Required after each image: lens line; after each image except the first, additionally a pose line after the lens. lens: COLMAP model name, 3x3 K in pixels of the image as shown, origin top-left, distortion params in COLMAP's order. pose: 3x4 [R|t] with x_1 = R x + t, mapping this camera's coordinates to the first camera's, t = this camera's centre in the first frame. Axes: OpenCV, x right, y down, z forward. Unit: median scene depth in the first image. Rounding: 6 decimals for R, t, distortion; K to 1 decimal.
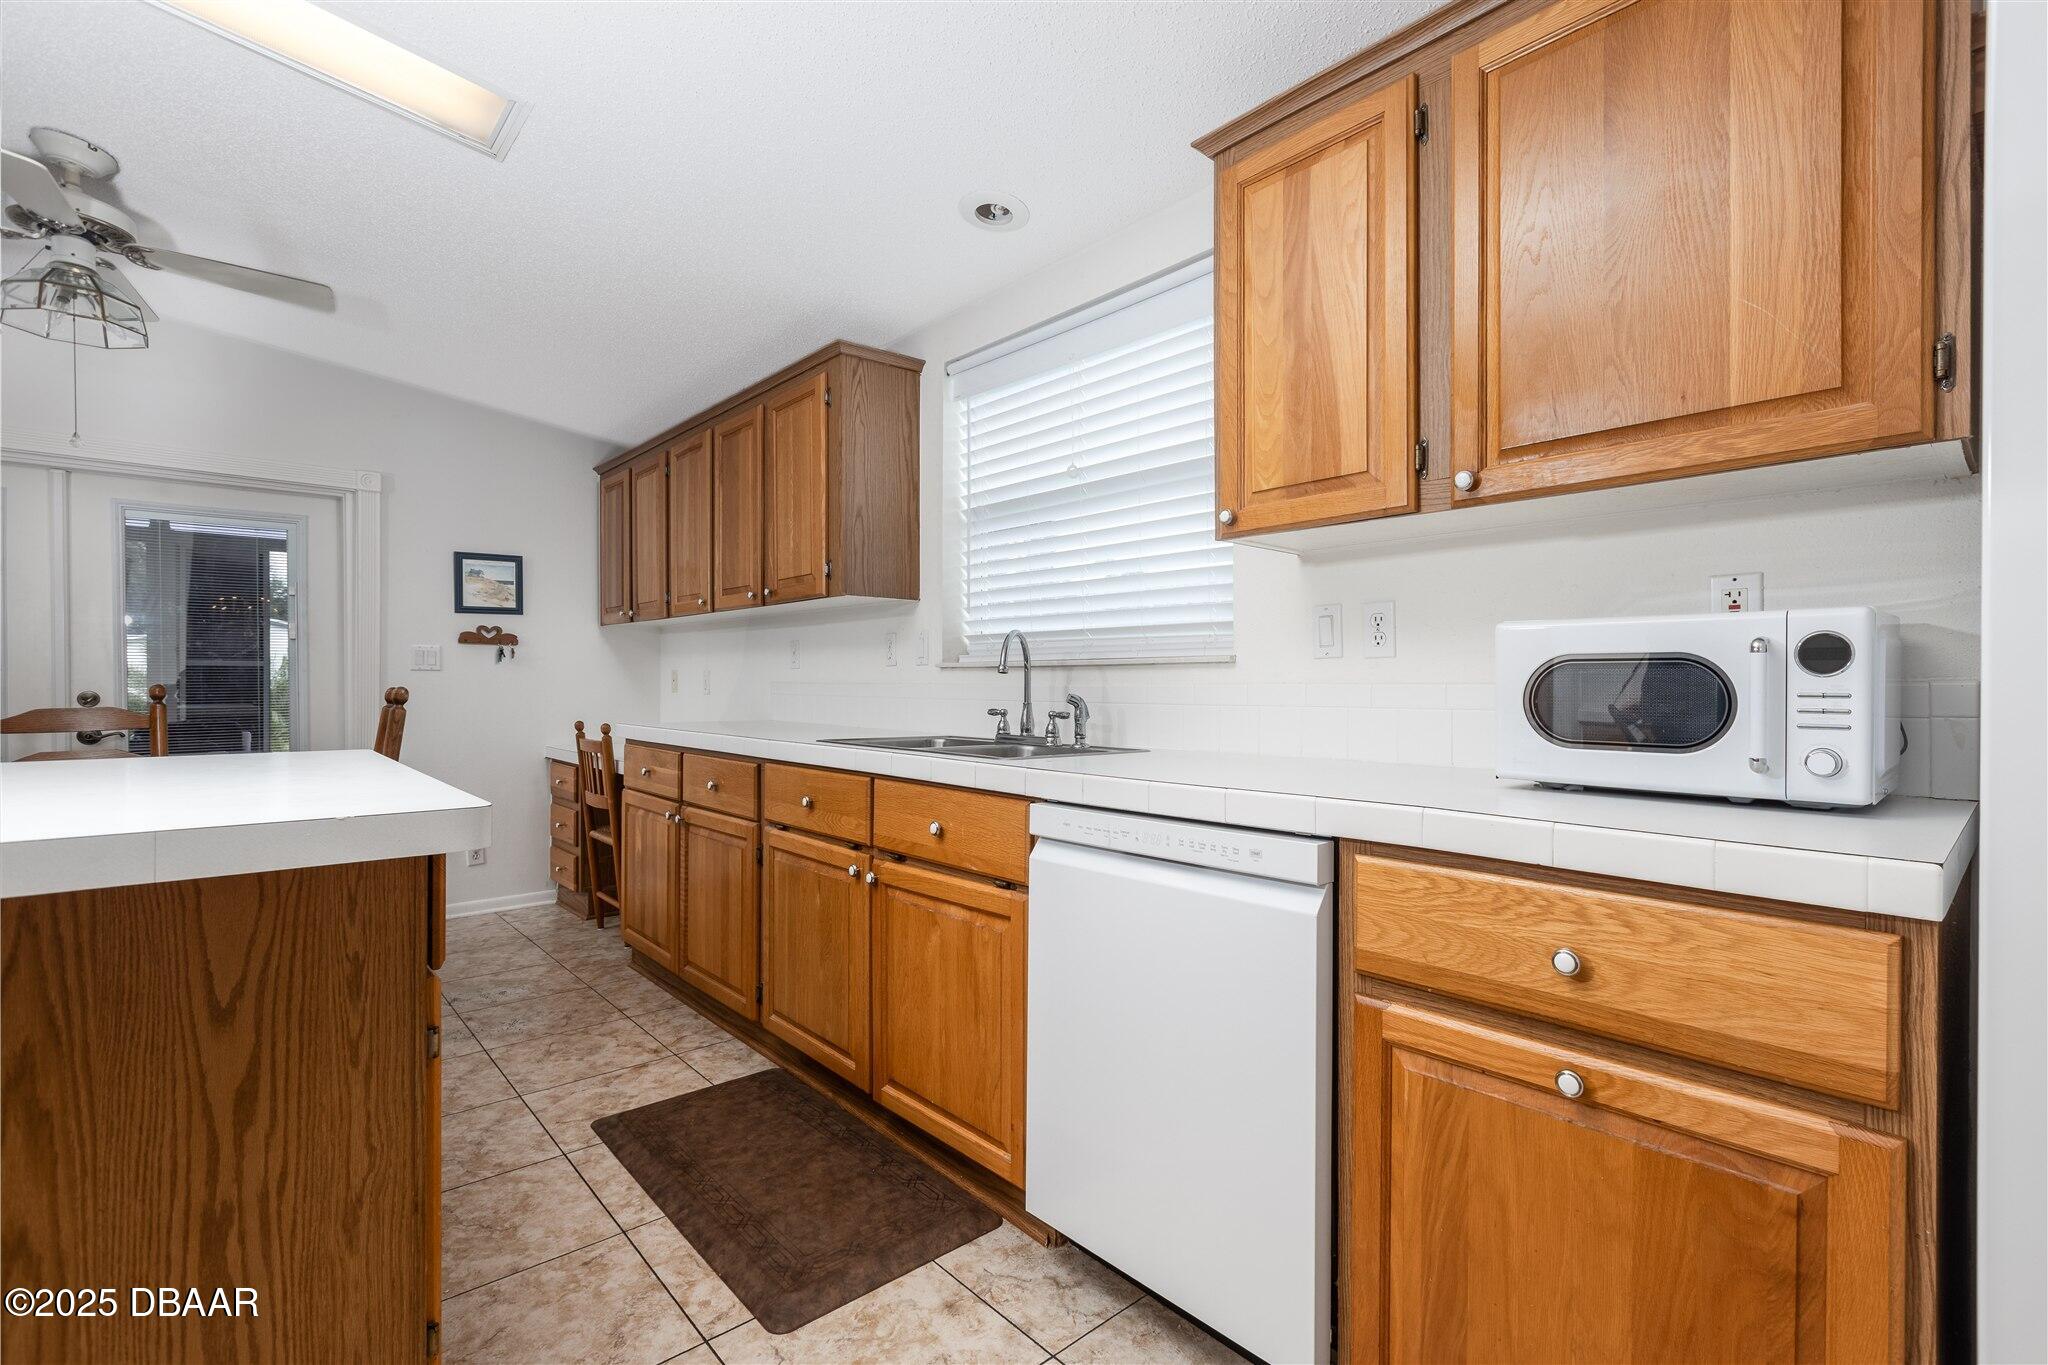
lens RADIAL K [[913.3, 0, 1021.8], [0, 913.3, 684.2], [0, 0, 1]] dist [0.002910, 0.000198]
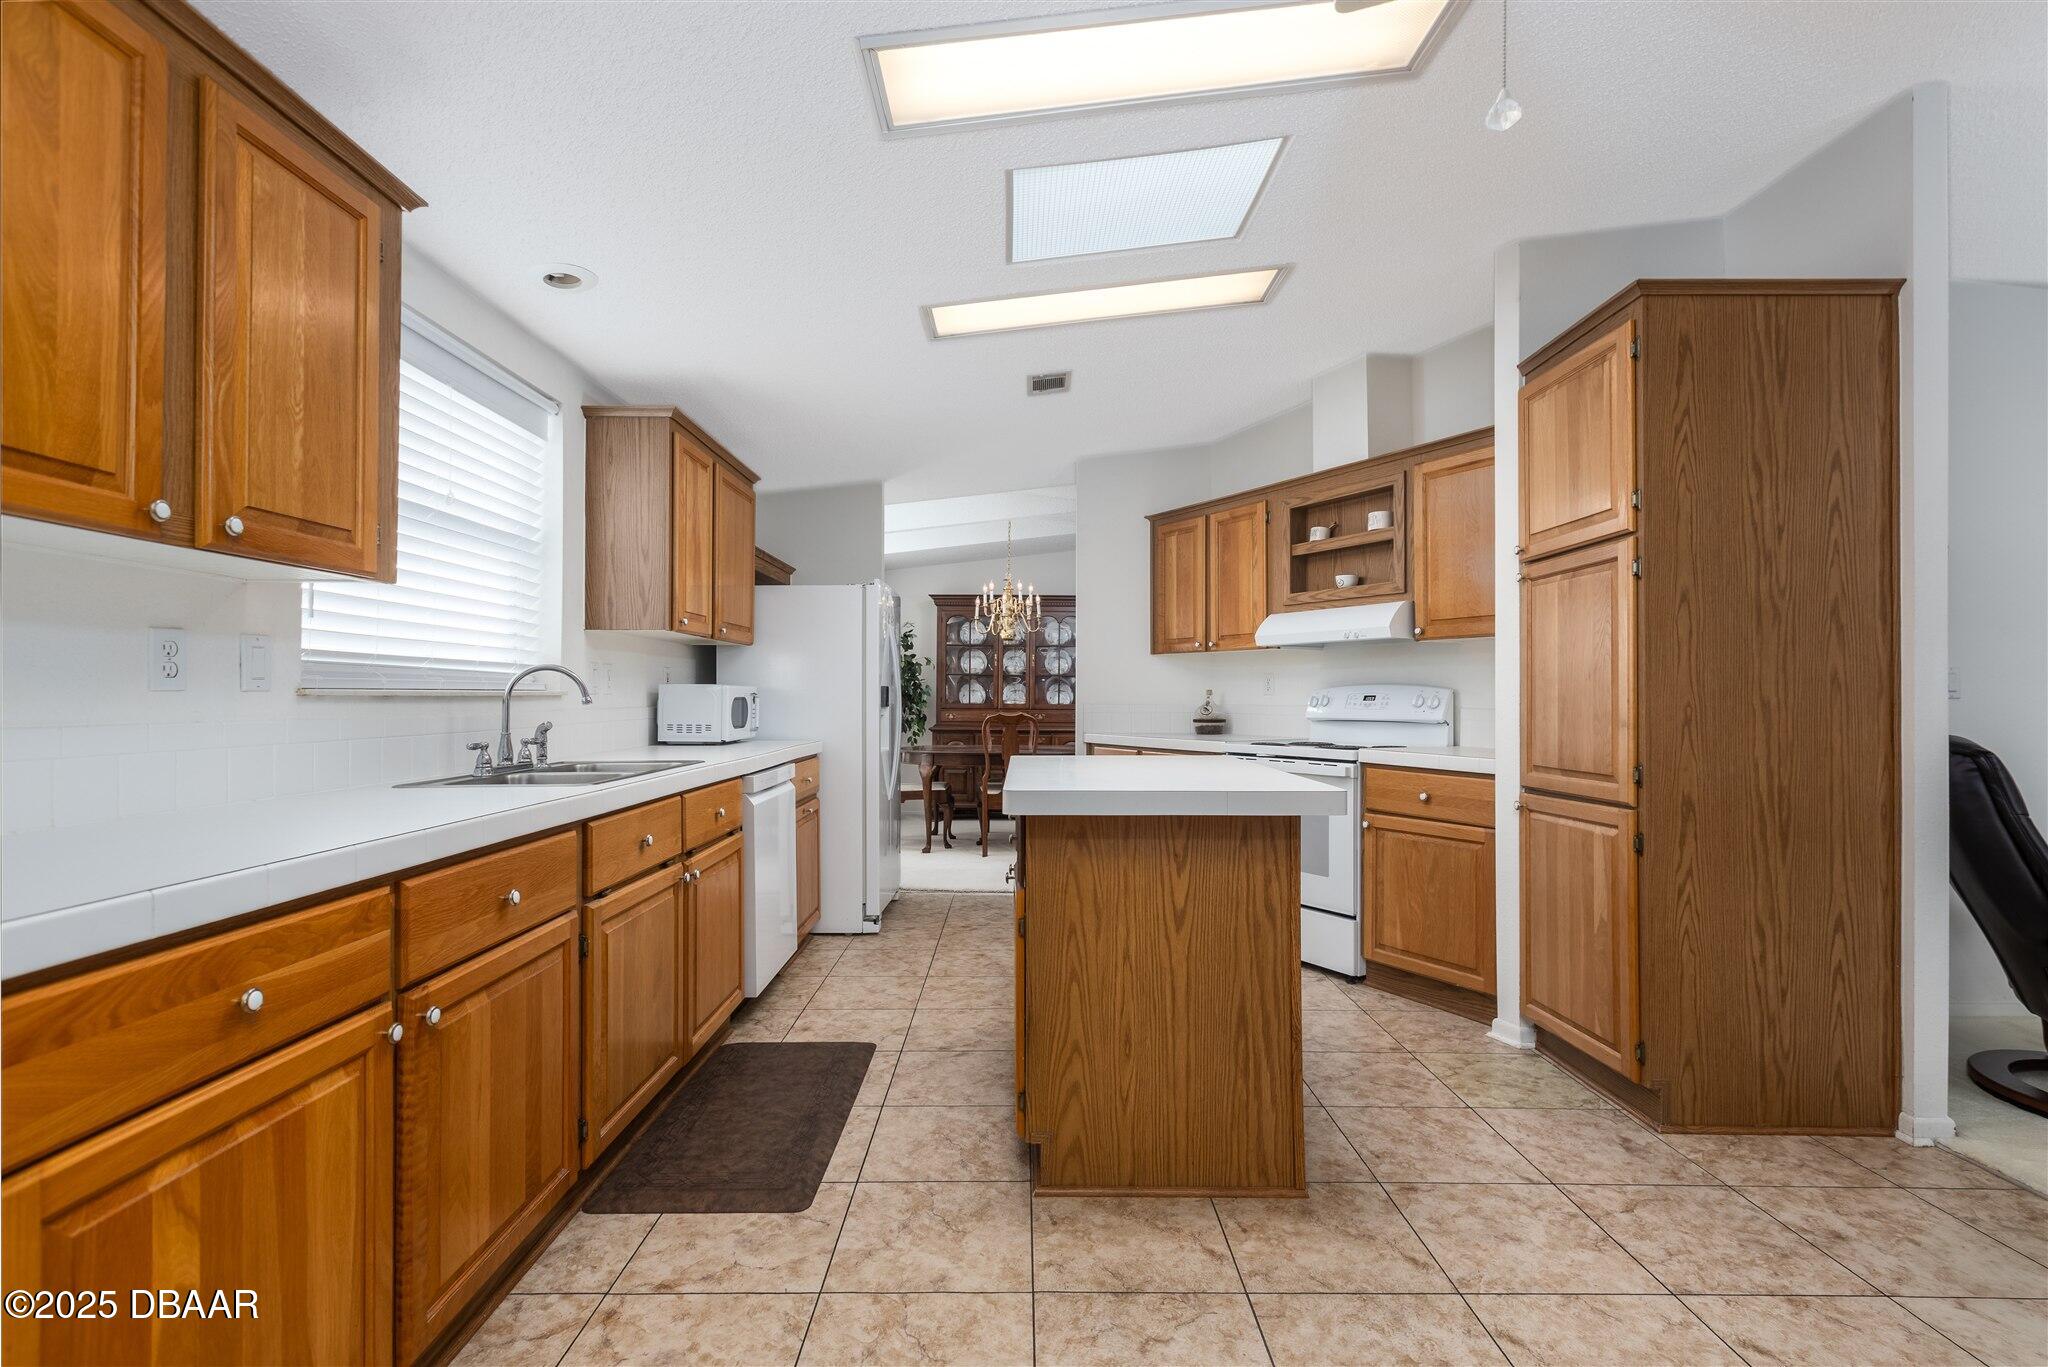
lens RADIAL K [[959.6, 0, 1028.4], [0, 959.6, 689.4], [0, 0, 1]] dist [0.002053, 0.000701]
pose [[-0.752148, -0.000224, 0.658994, -1.222680], [-0.001850, 0.999997, -0.001772, -0.029890], [-0.658992, -0.002552, -0.752146, 1.523778]]
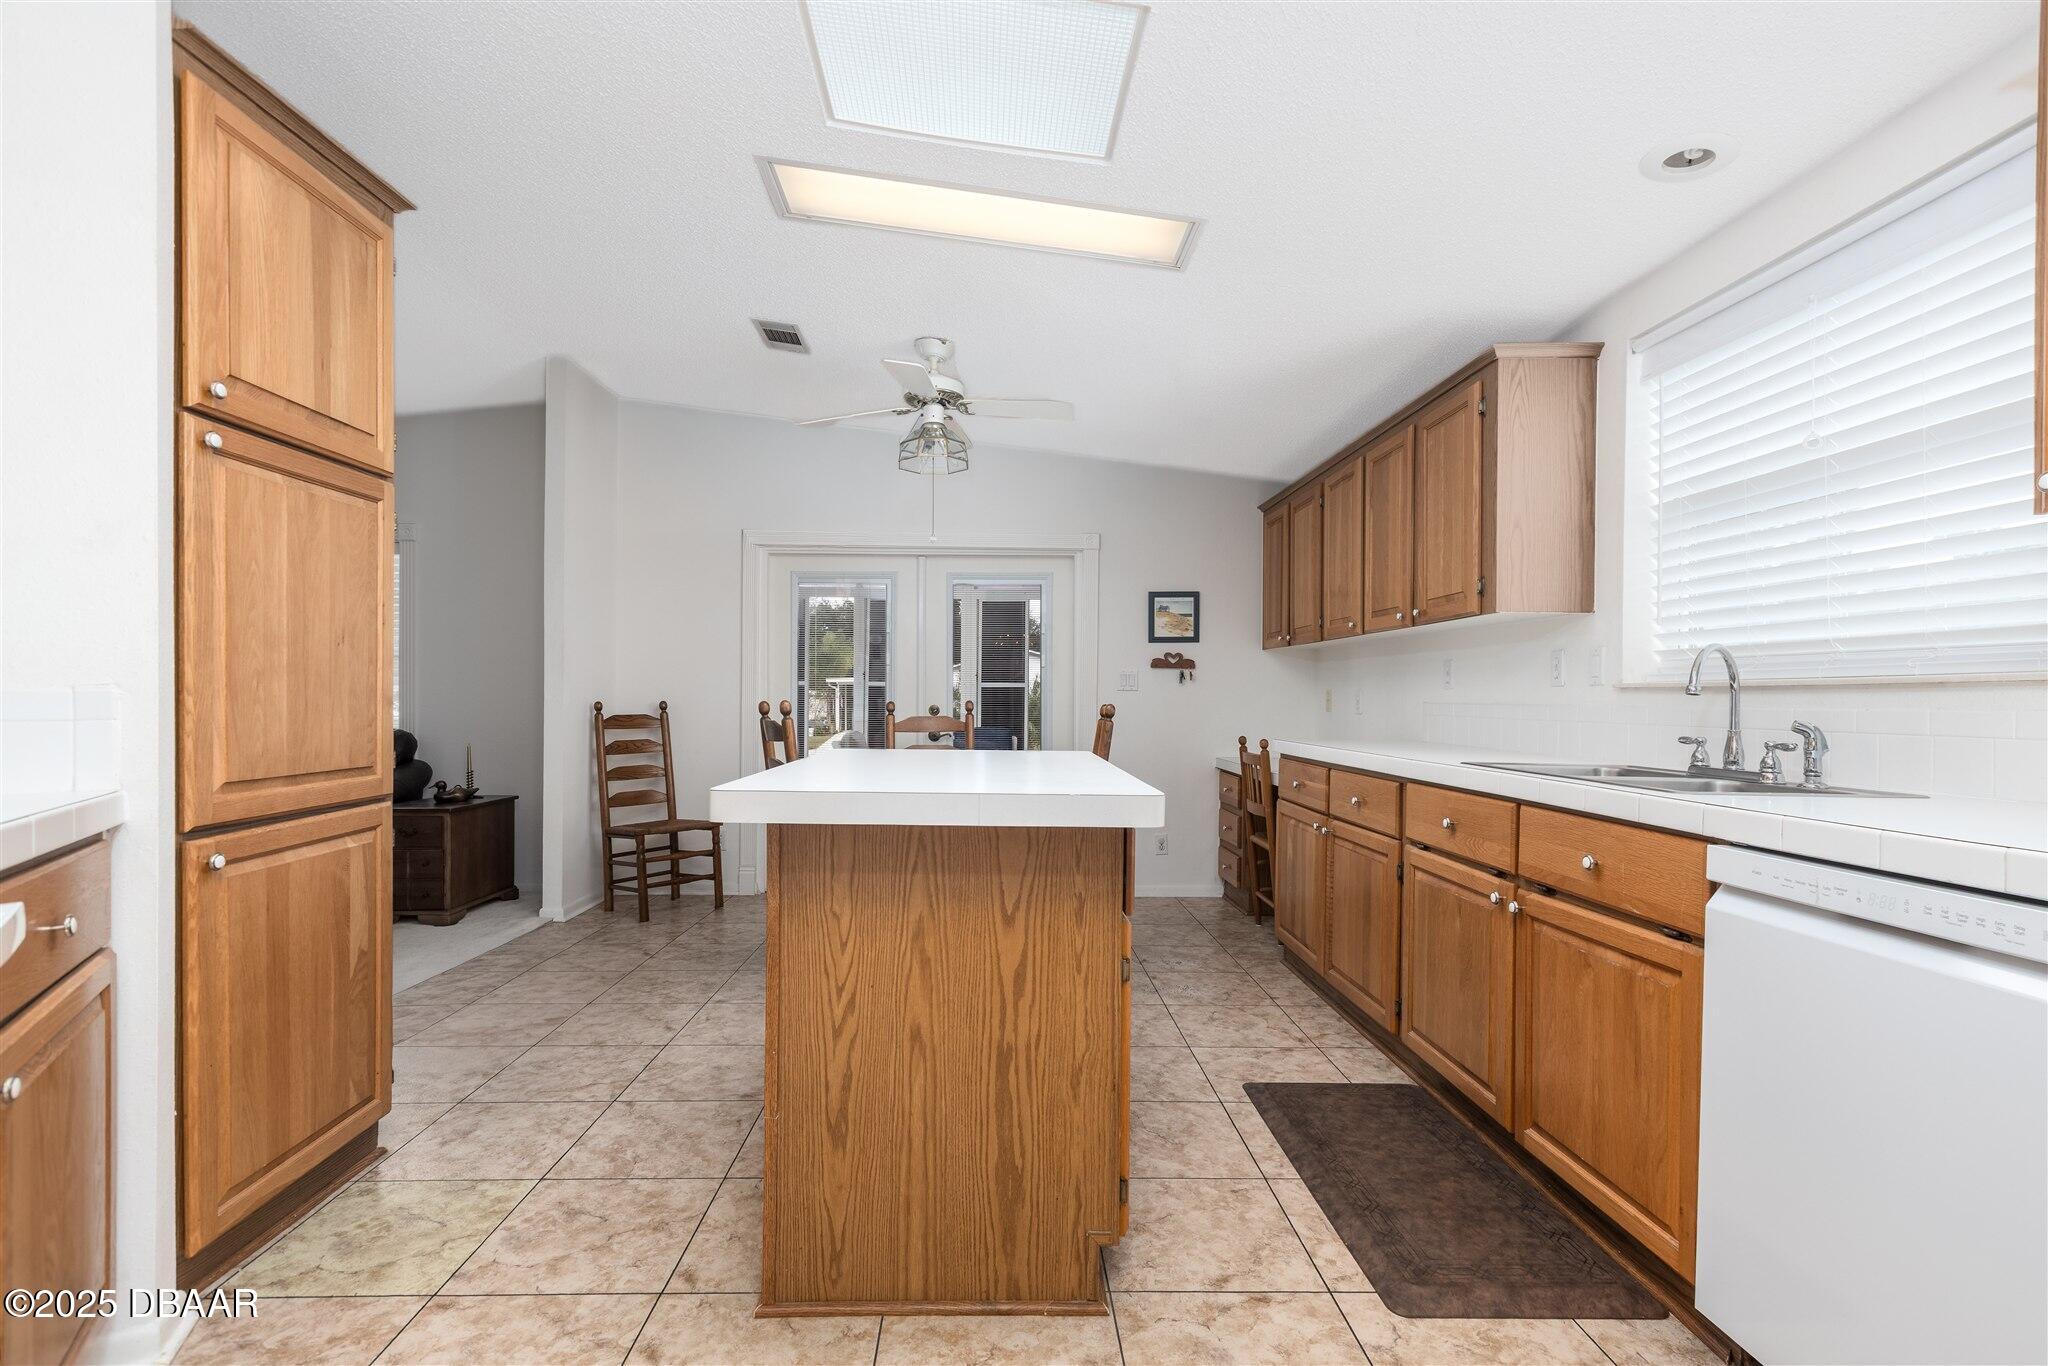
lens RADIAL K [[920.6, 0, 1009.9], [0, 920.6, 704.2], [0, 0, 1]] dist [0.000358, 0.000019]
pose [[0.760896, 0.010083, -0.648796, 0.051672], [-0.010246, 0.999941, 0.003524, 0.000361], [0.648793, 0.003966, 0.760955, -0.072568]]
